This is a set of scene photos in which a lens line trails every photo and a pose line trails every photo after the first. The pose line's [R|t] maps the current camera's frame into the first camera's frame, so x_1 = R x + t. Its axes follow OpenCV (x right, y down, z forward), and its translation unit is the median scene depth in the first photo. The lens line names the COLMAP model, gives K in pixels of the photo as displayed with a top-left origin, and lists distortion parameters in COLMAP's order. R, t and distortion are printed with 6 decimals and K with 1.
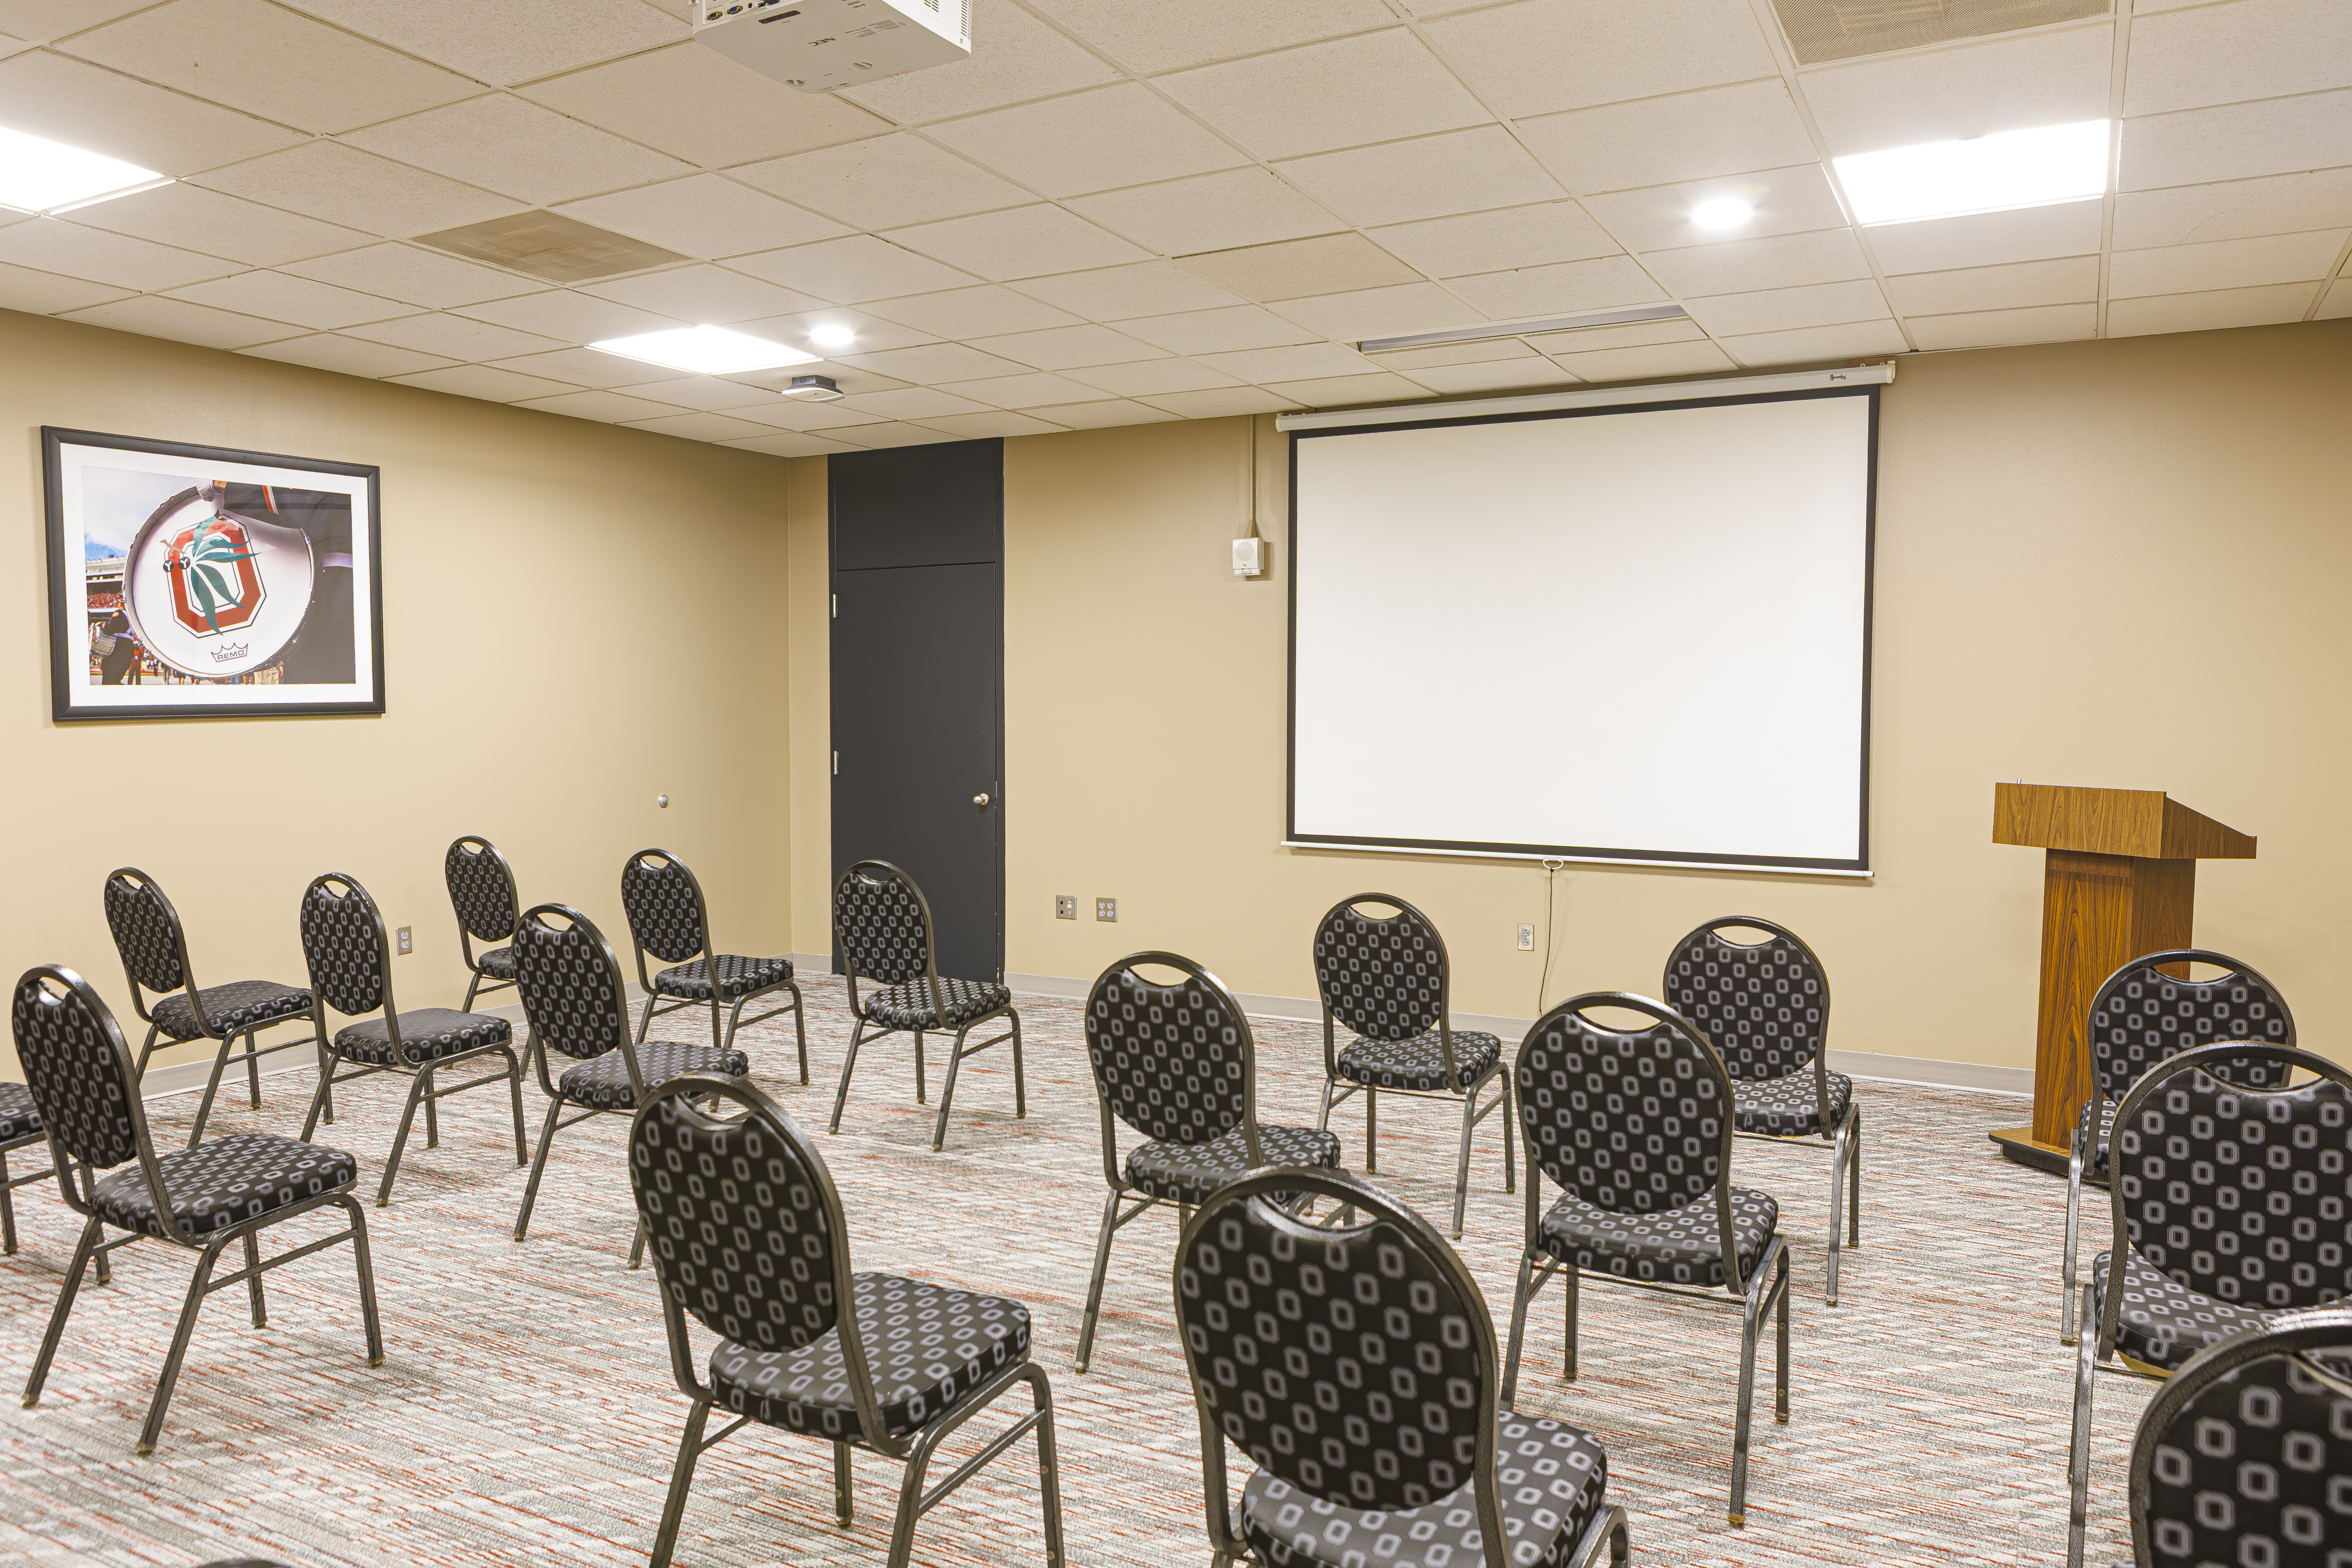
lens RADIAL K [[1662.0, 0, 1176.0], [0, 1662.0, 784.0], [0, 0, 1]] dist [-0.002746, 0.000525]
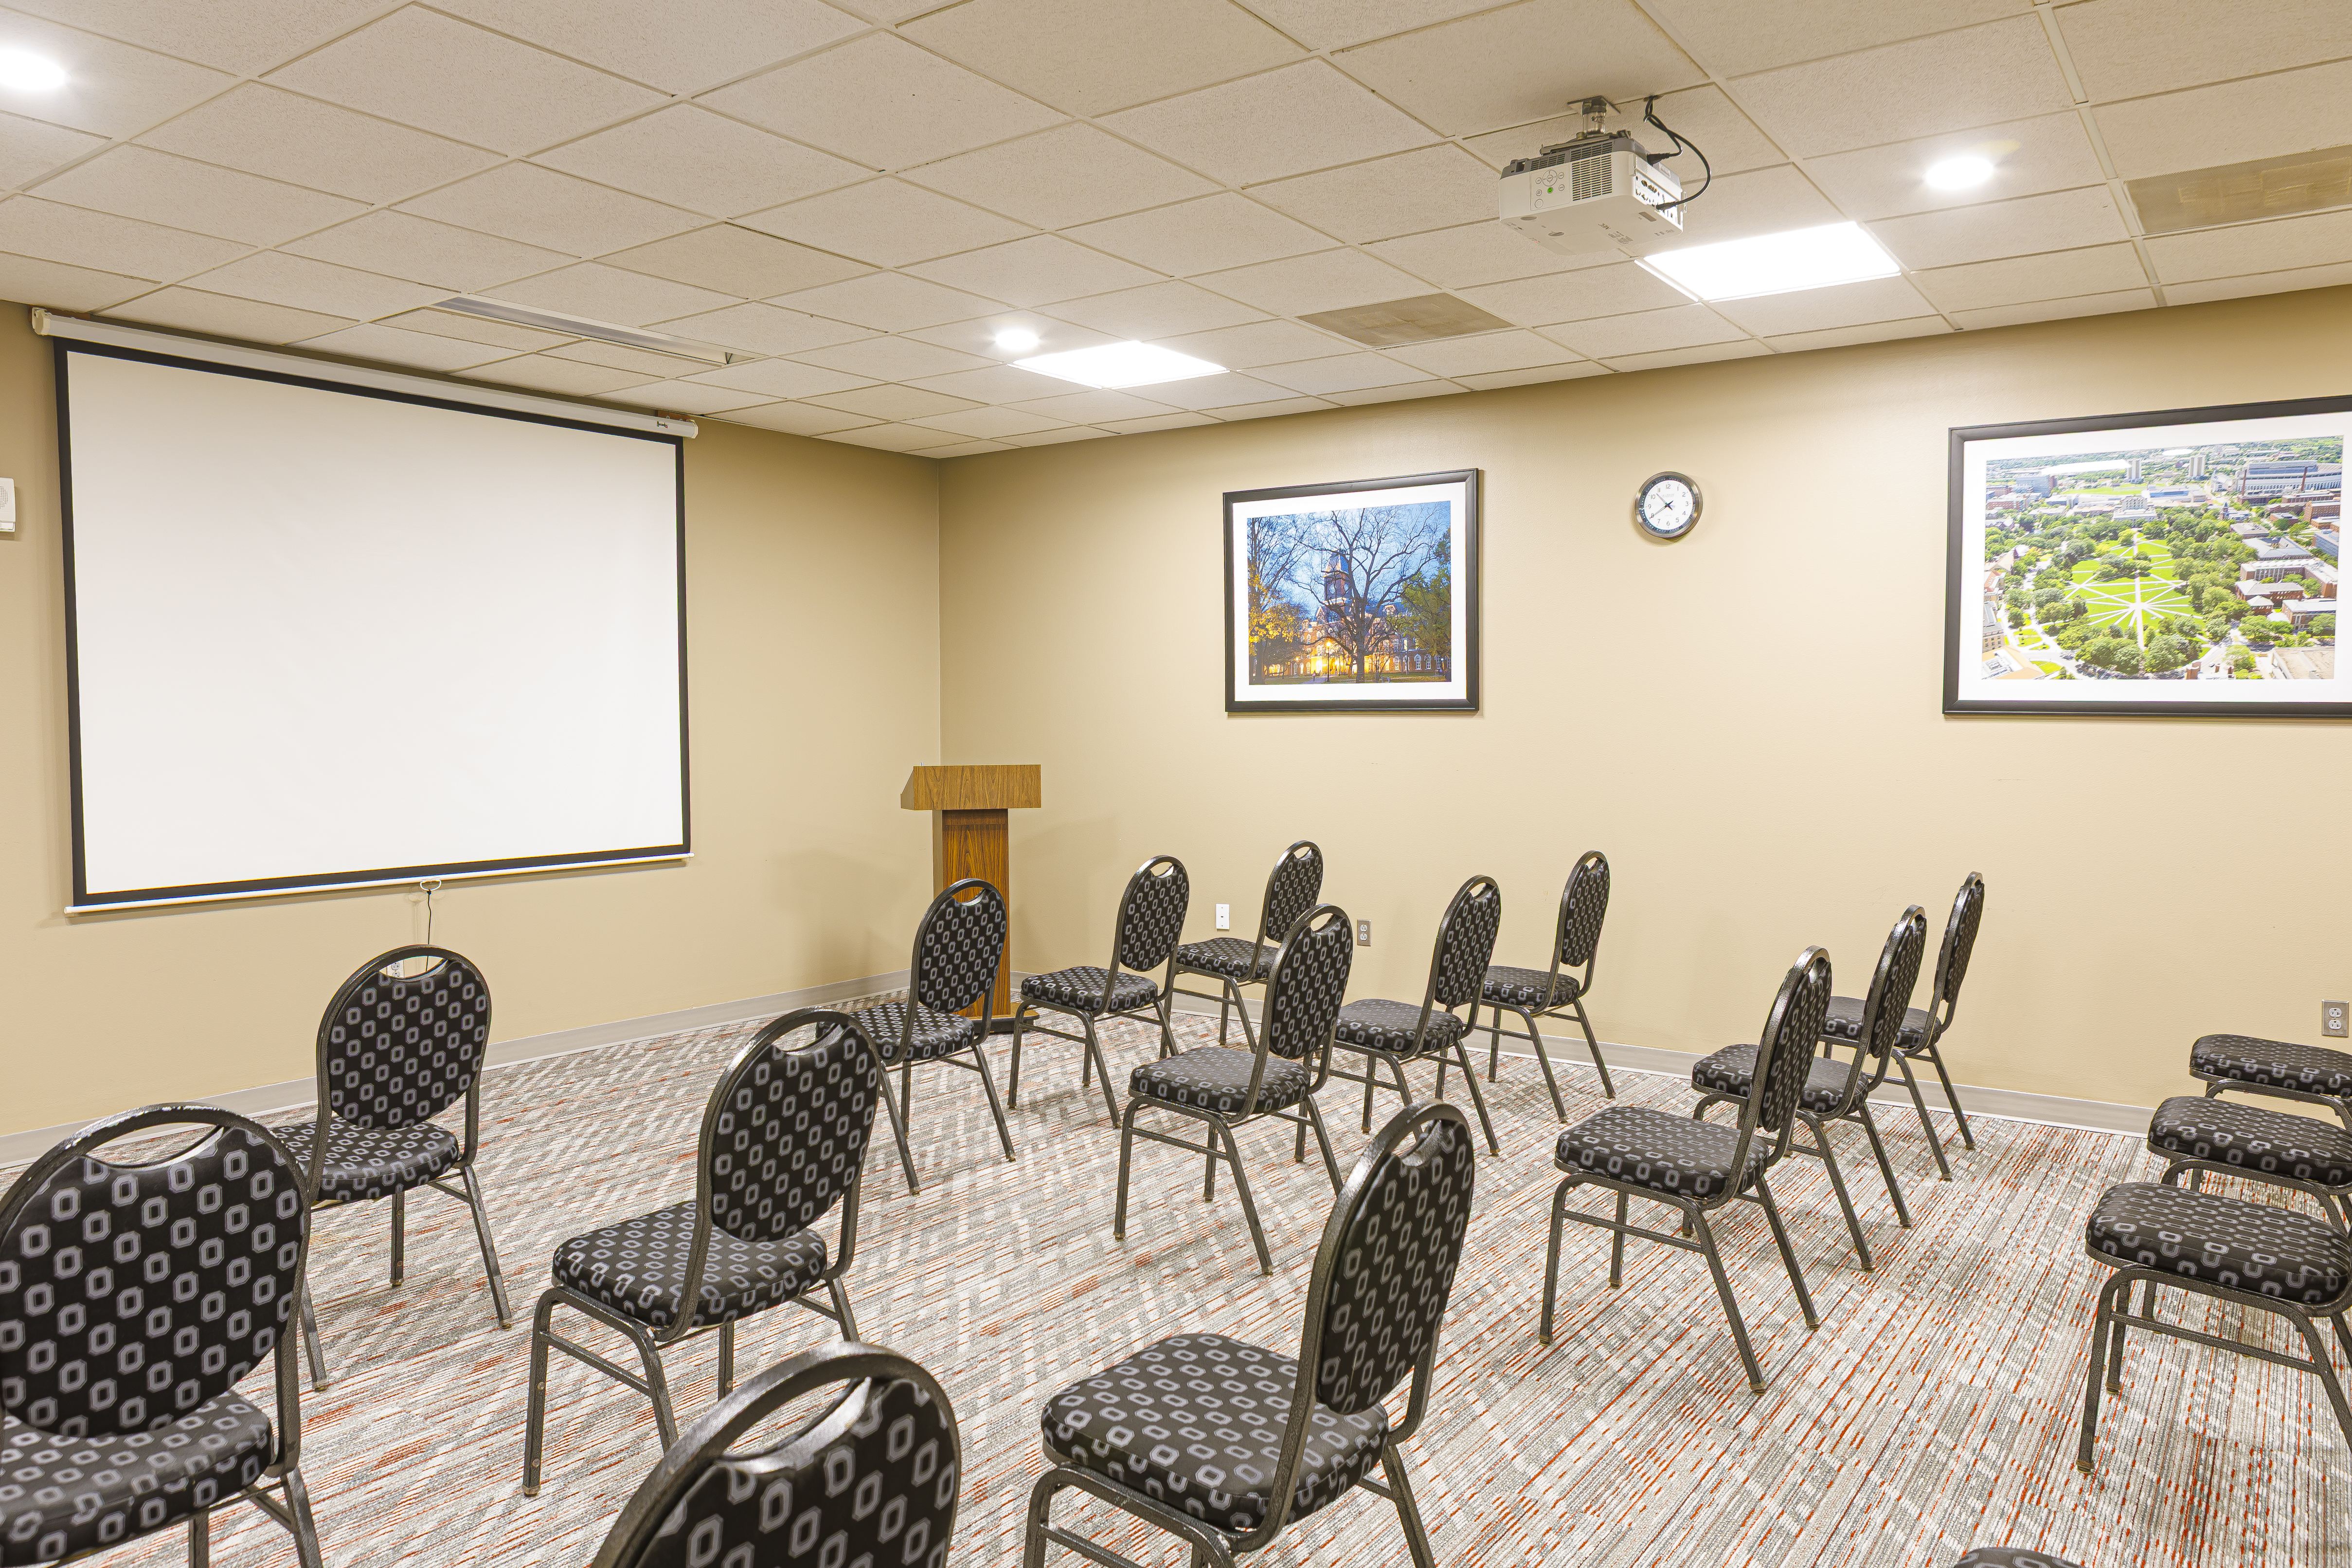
lens RADIAL K [[1648.7, 0, 1167.2], [0, 1648.7, 780.2], [0, 0, 1]] dist [-0.038748, 0.054337]
pose [[0.123473, -0.046637, 0.991251, -0.685999], [0.055503, 0.997656, 0.040024, -0.026326], [-0.990795, 0.050075, 0.125772, 0.520089]]
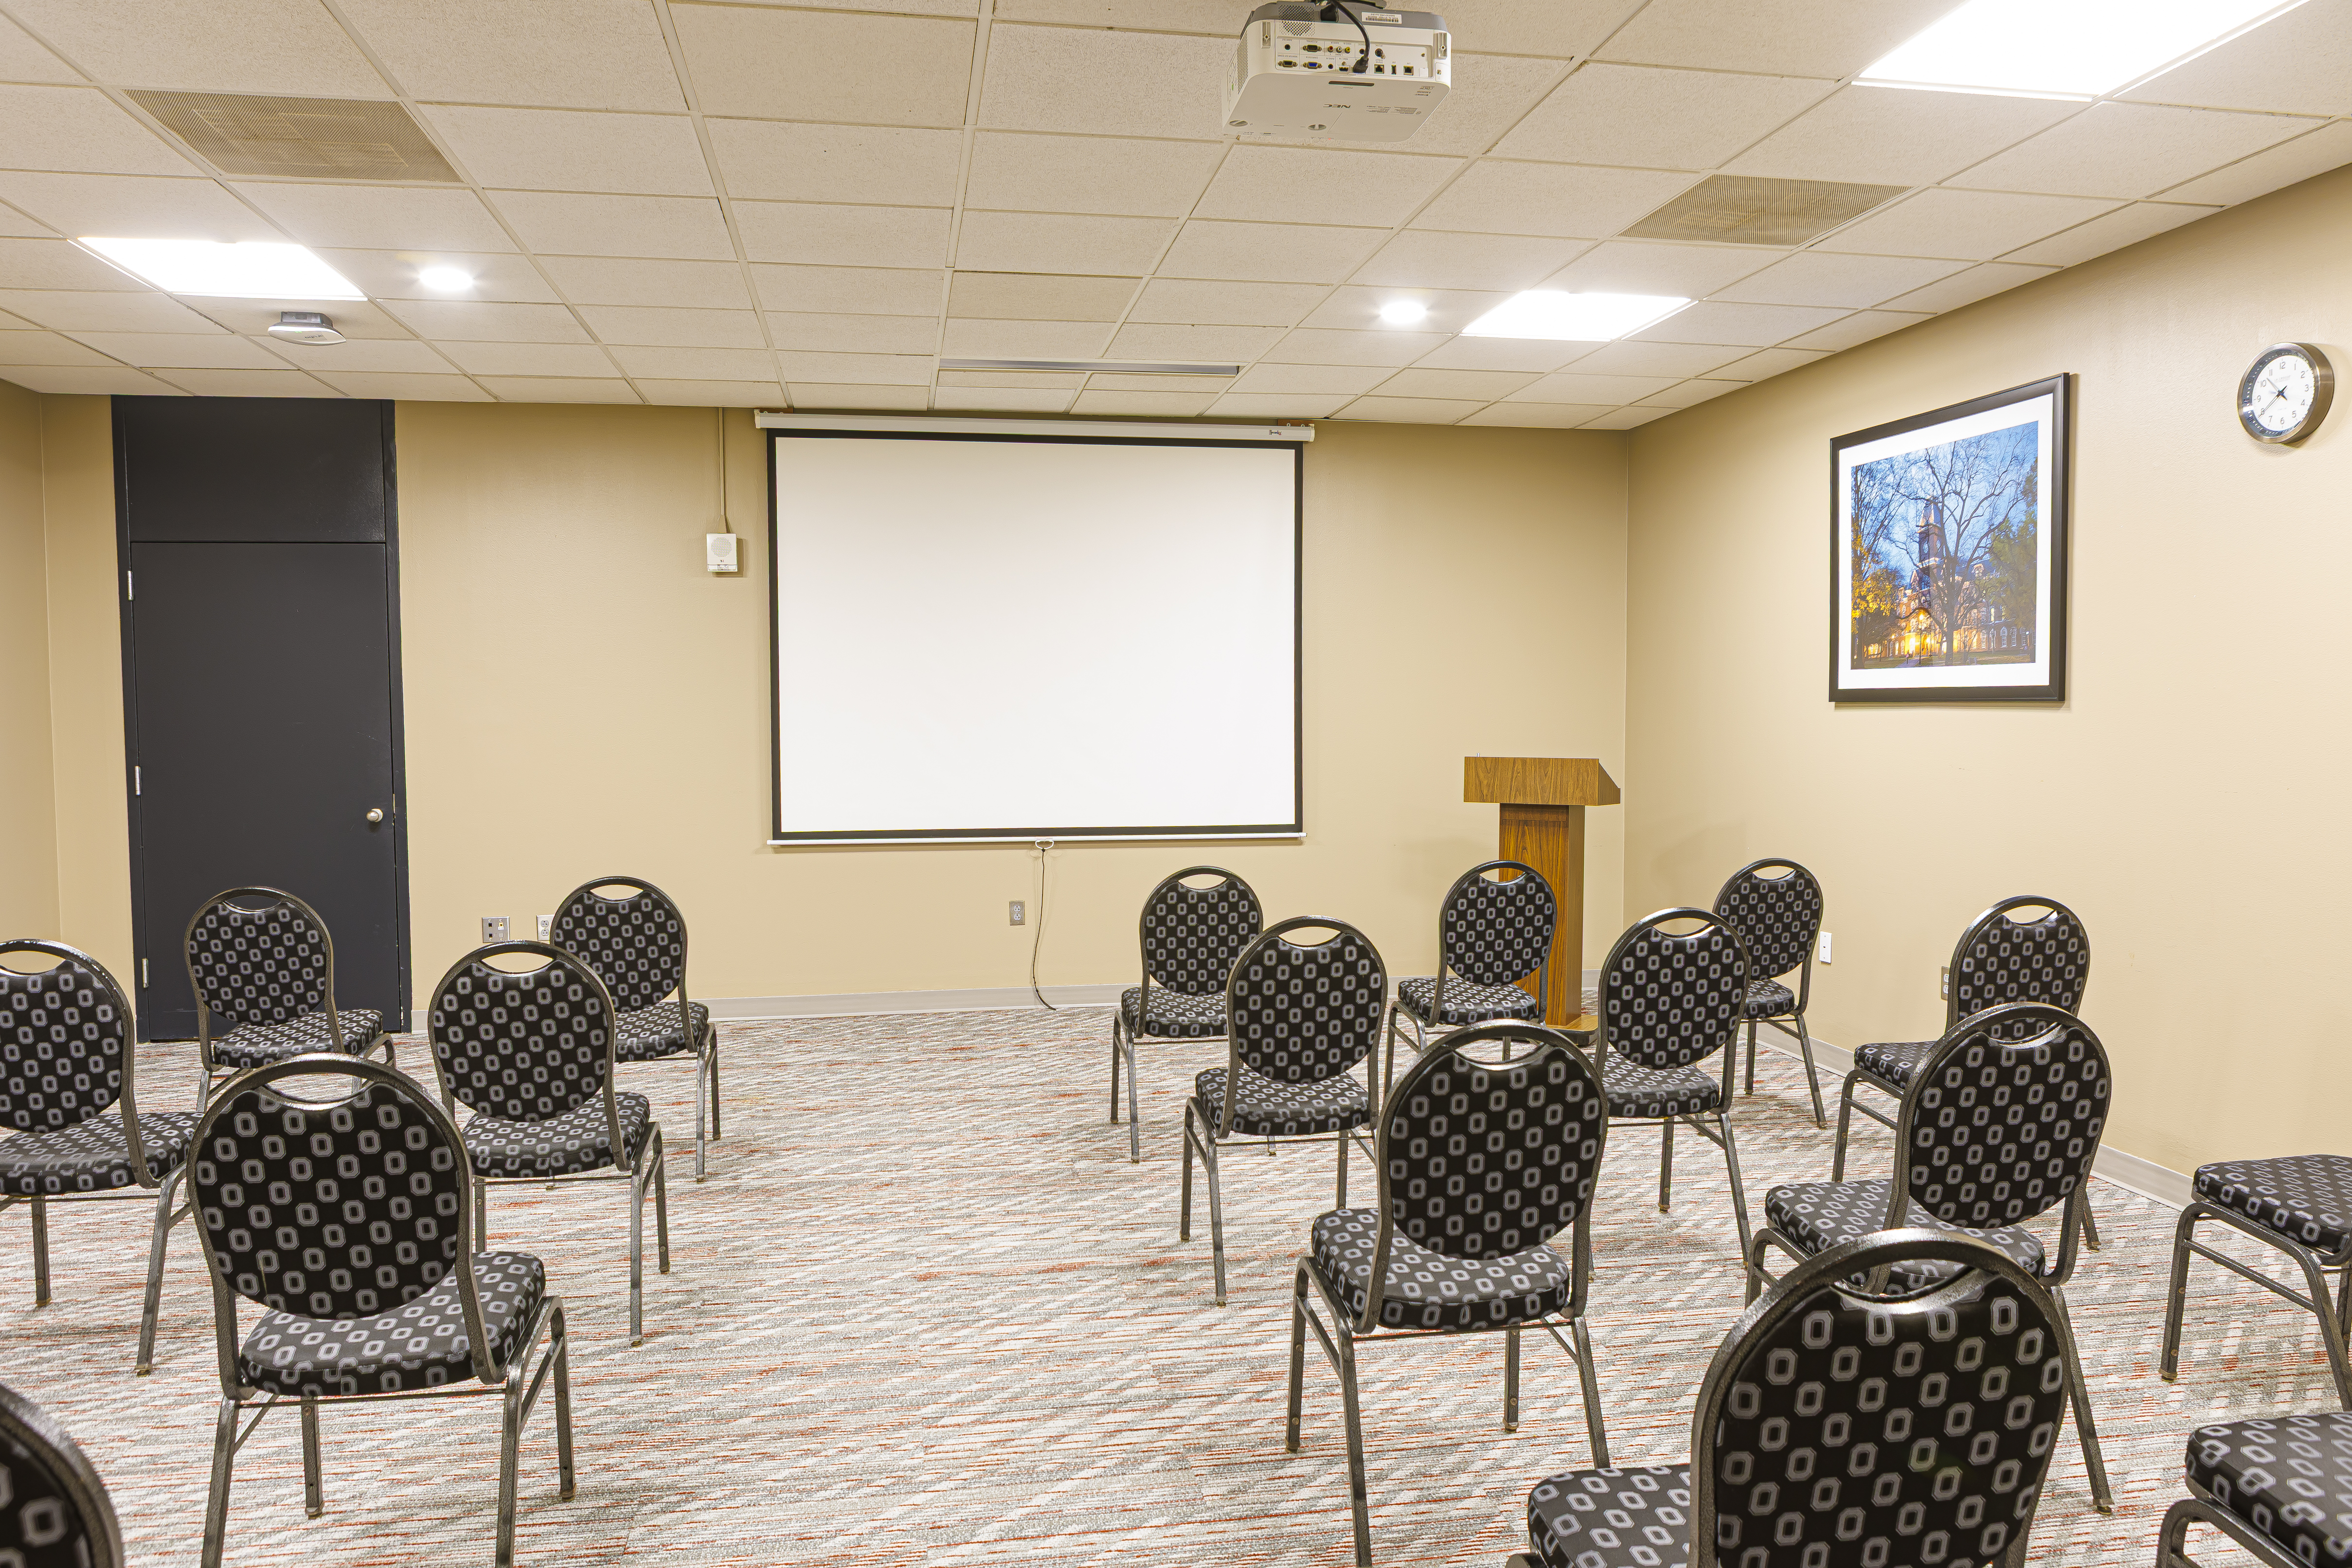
lens RADIAL K [[1648.7, 0, 1167.2], [0, 1648.7, 780.2], [0, 0, 1]] dist [-0.038748, 0.054337]
pose [[0.785803, -0.035897, 0.617434, -0.421962], [0.037259, 0.999249, 0.010675, -0.003690], [-0.617353, 0.014617, 0.786550, 0.093290]]
